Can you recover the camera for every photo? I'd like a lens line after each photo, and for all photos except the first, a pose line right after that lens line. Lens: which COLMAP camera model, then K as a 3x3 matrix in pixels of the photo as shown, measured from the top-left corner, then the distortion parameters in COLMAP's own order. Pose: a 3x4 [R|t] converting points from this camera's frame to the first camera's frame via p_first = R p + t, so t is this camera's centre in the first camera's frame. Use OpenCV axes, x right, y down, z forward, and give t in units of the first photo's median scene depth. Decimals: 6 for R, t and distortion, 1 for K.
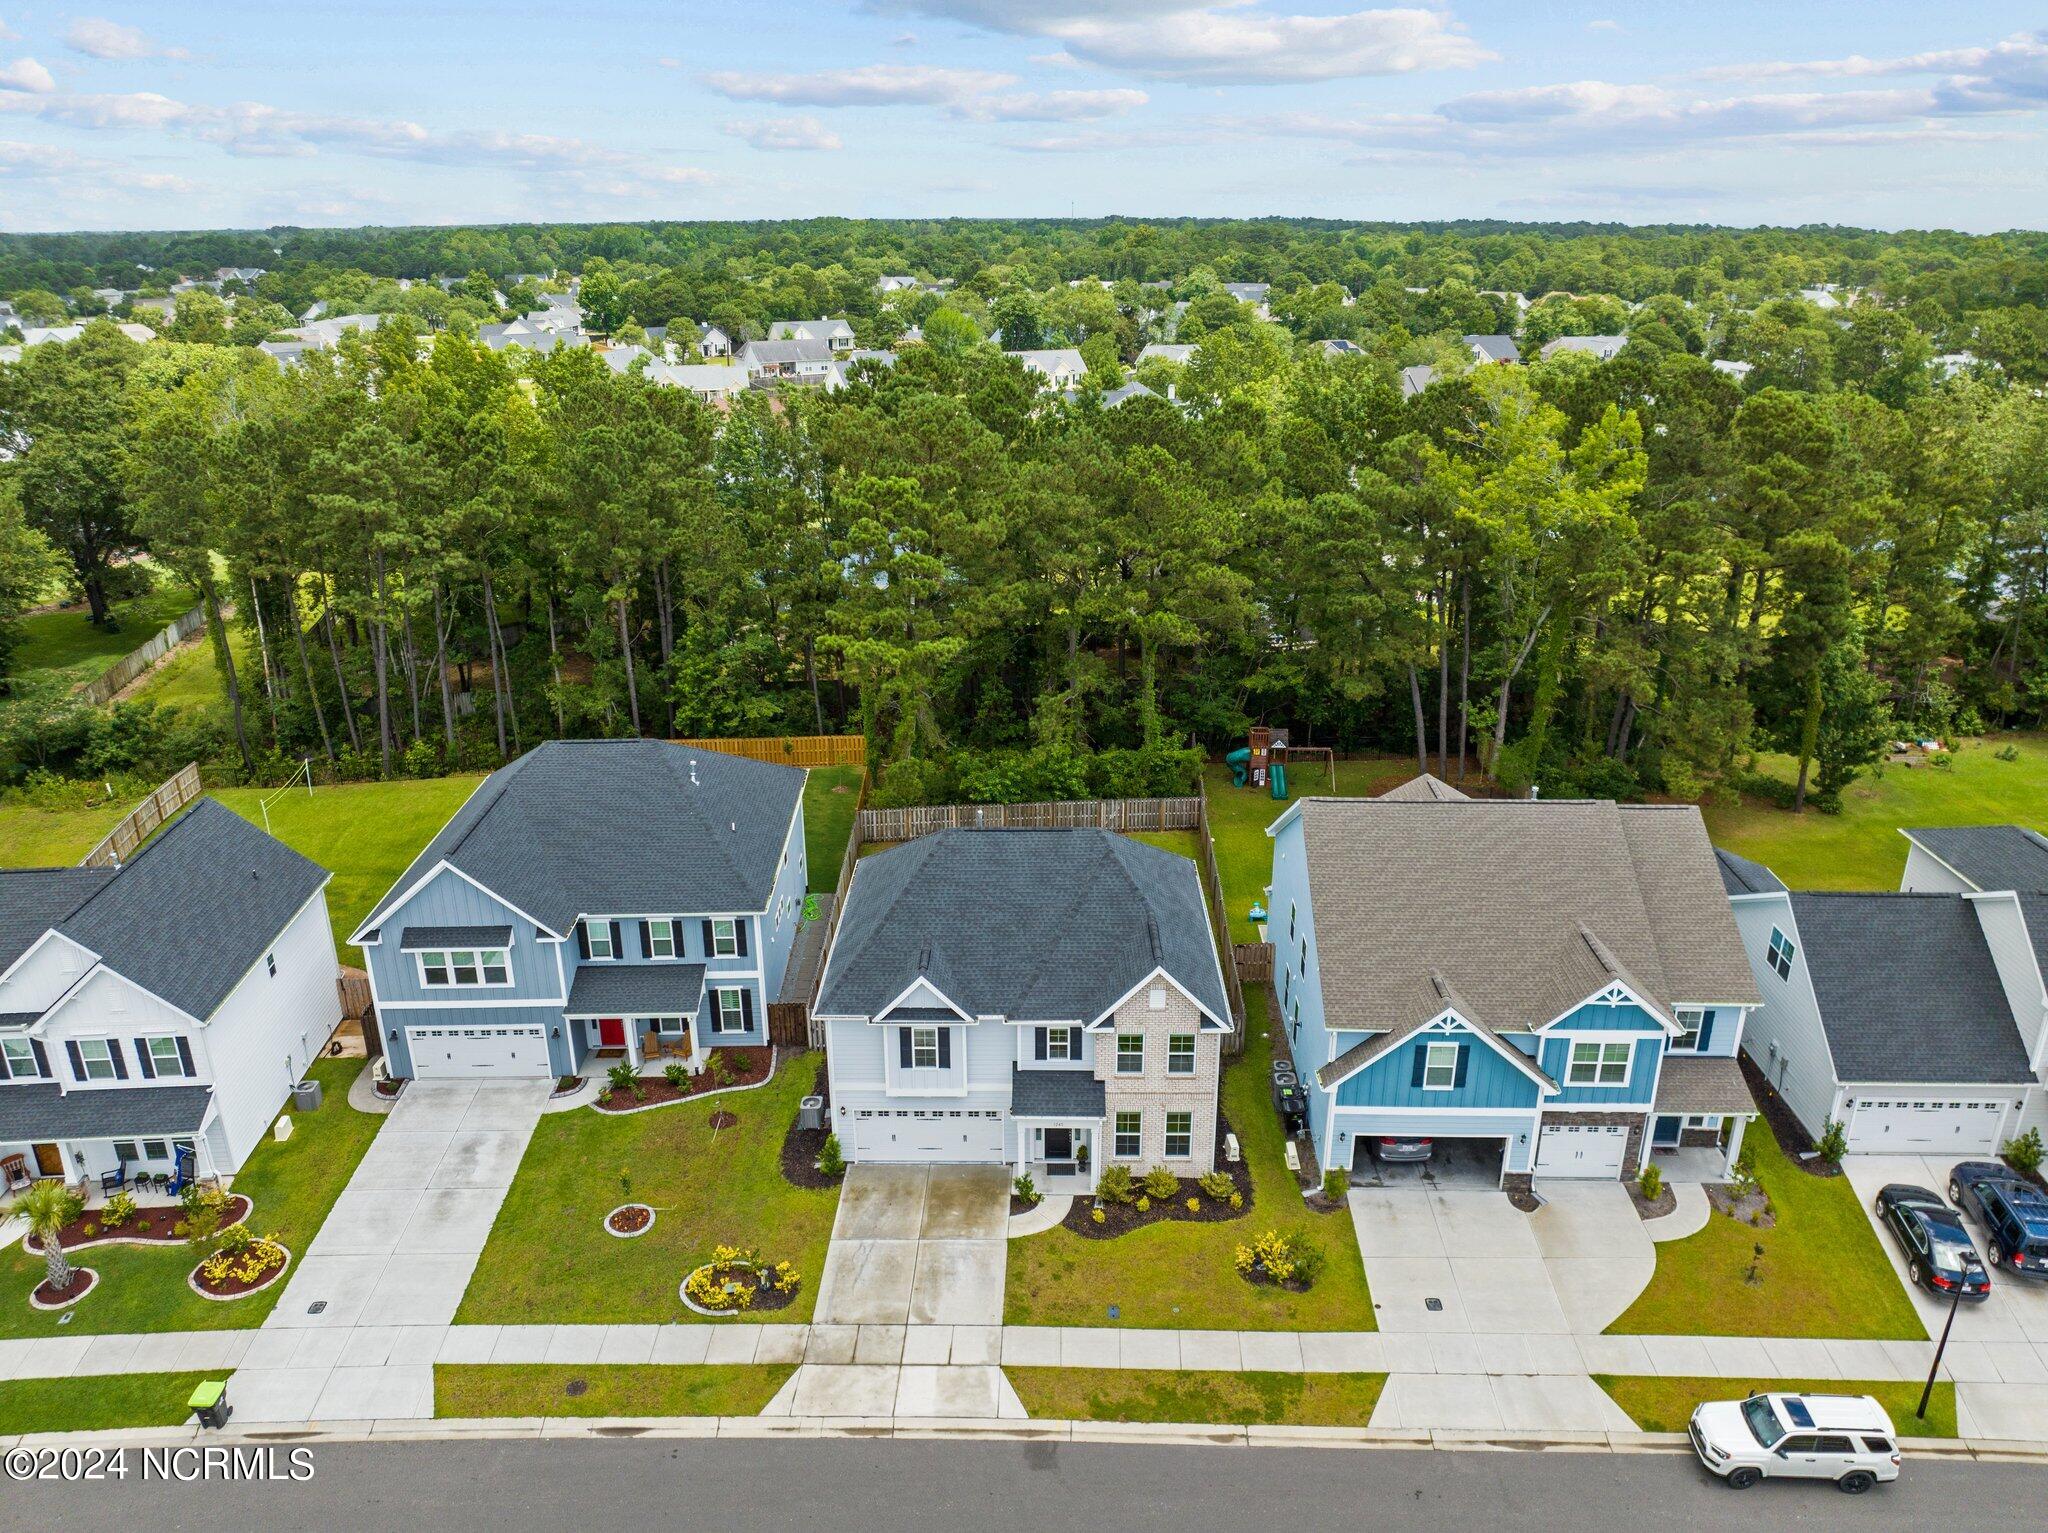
lens RADIAL K [[1430.8, 0, 1025.0], [0, 1430.8, 759.8], [0, 0, 1]] dist [-0.037434, -0.003723]
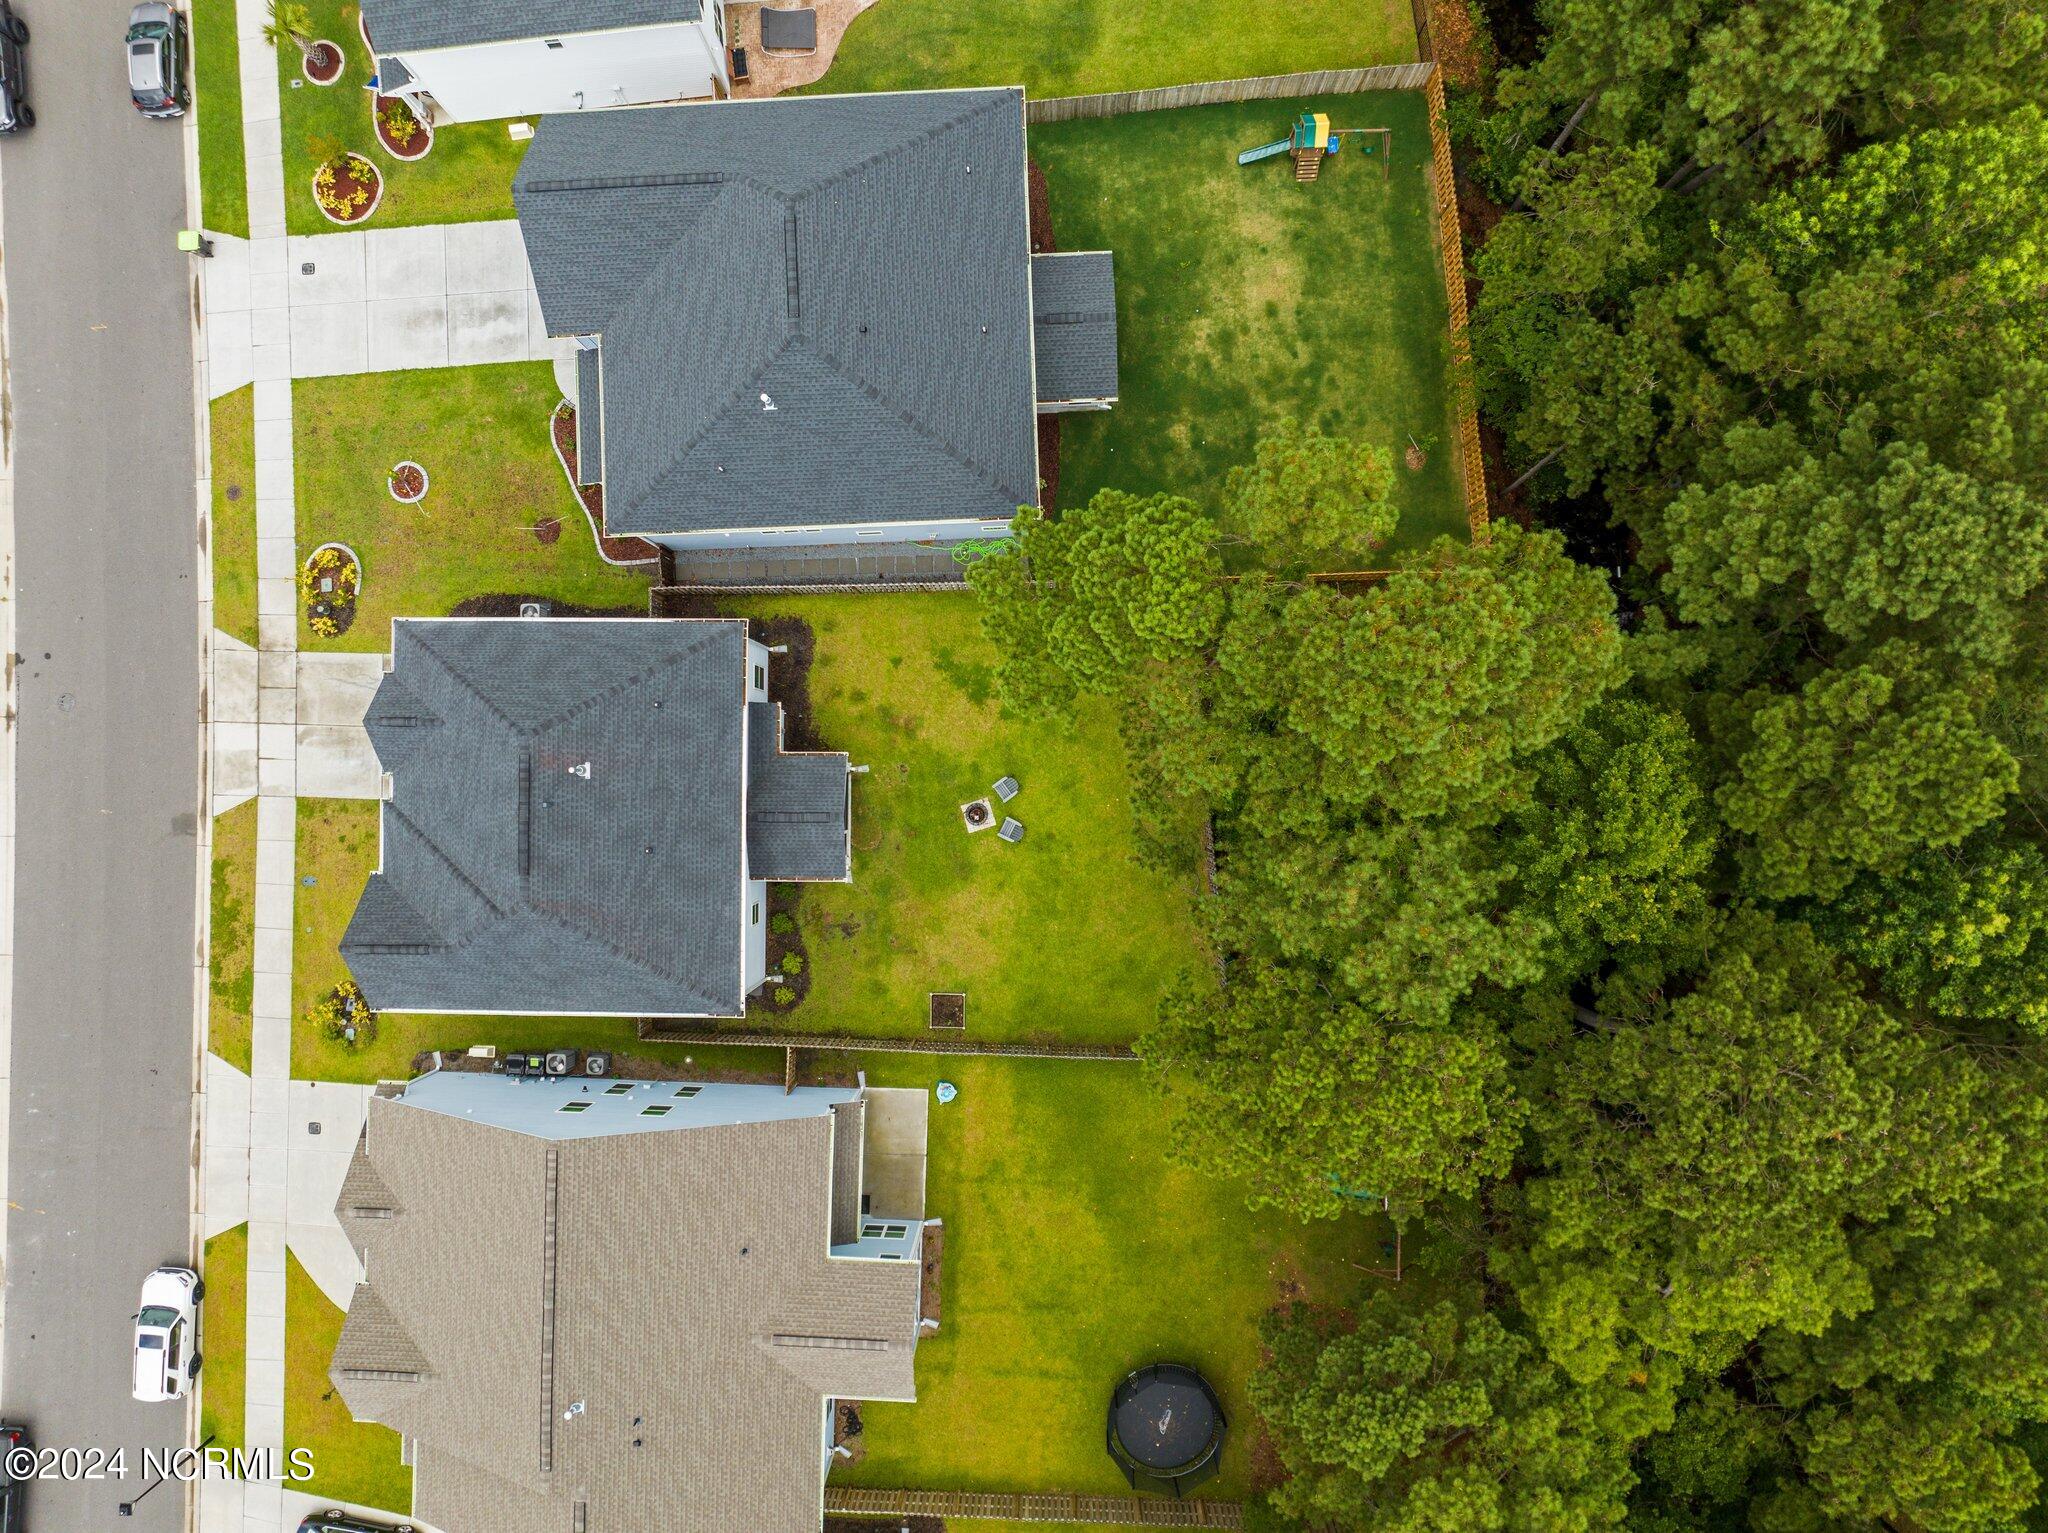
lens RADIAL K [[1423.8, 0, 1026.9], [0, 1423.8, 766.2], [0, 0, 1]] dist [-0.046354, 0.004976]
pose [[0.004305, 0.999991, 0.000314, -0.036985], [-0.343116, 0.001183, 0.939292, -0.946302], [0.939283, -0.004151, 0.343118, 1.060077]]
